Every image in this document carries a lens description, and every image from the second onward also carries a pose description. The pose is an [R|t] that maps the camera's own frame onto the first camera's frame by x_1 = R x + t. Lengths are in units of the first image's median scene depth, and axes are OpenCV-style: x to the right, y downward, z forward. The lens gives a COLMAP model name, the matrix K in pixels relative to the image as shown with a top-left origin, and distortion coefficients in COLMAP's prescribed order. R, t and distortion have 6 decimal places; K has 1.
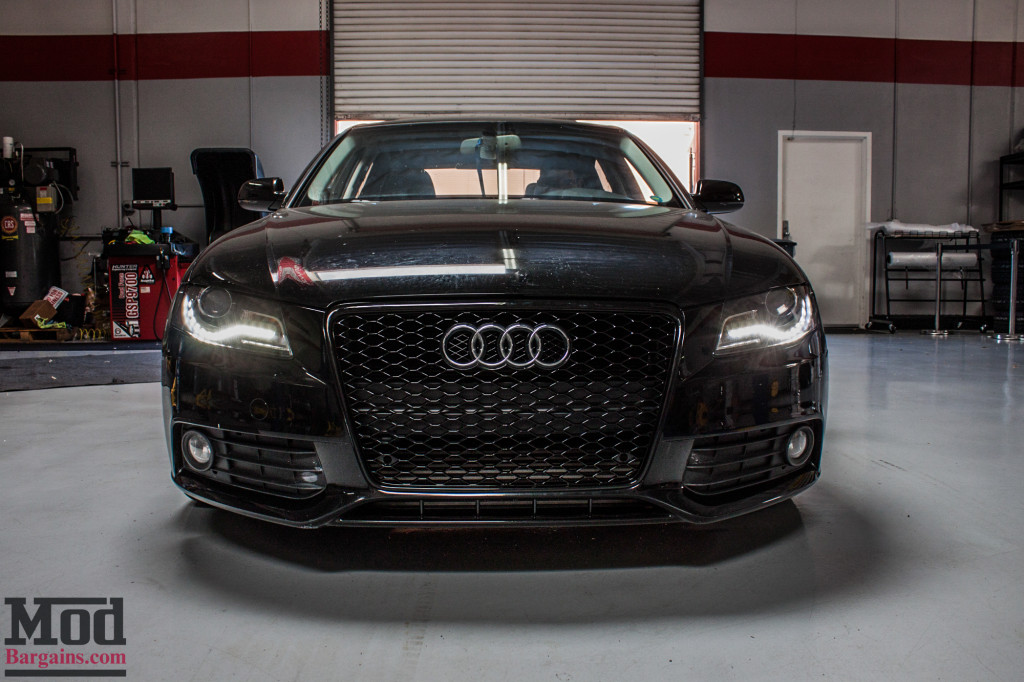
lens RADIAL K [[933.4, 0, 510.5], [0, 933.4, 341.2], [0, 0, 1]] dist [-0.073882, 0.000000]
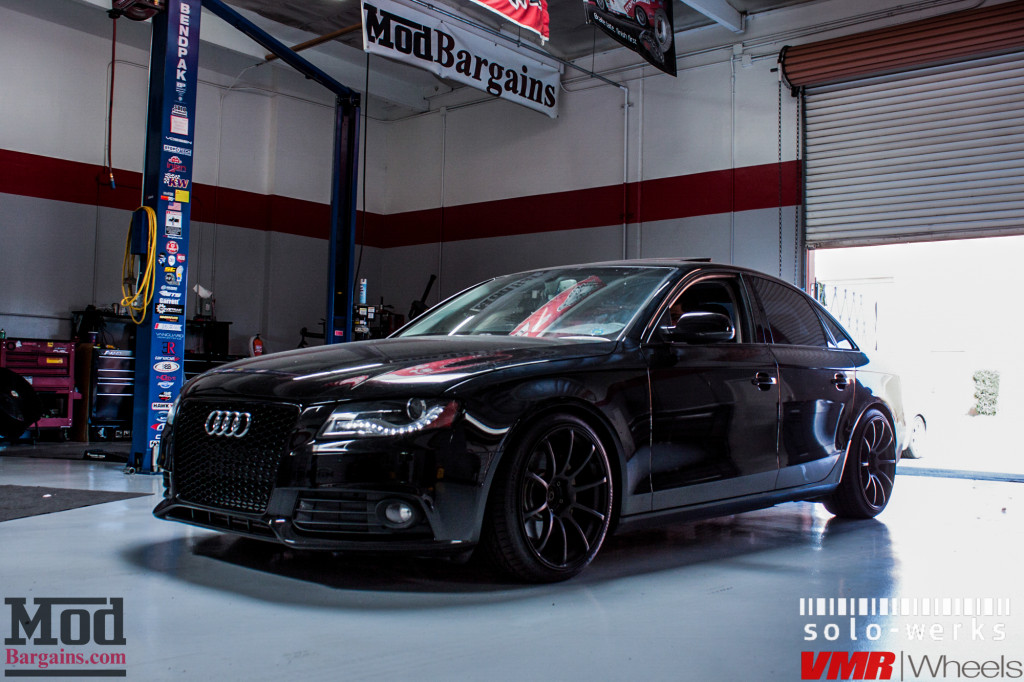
lens RADIAL K [[1087.6, 0, 509.3], [0, 1087.6, 331.4], [0, 0, 1]] dist [-0.068838, 0.000000]
pose [[0.736264, -0.015638, -0.676514, 0.346798], [-0.085496, 0.989572, -0.115920, 0.004625], [0.671272, 0.143187, 0.727249, -0.020423]]
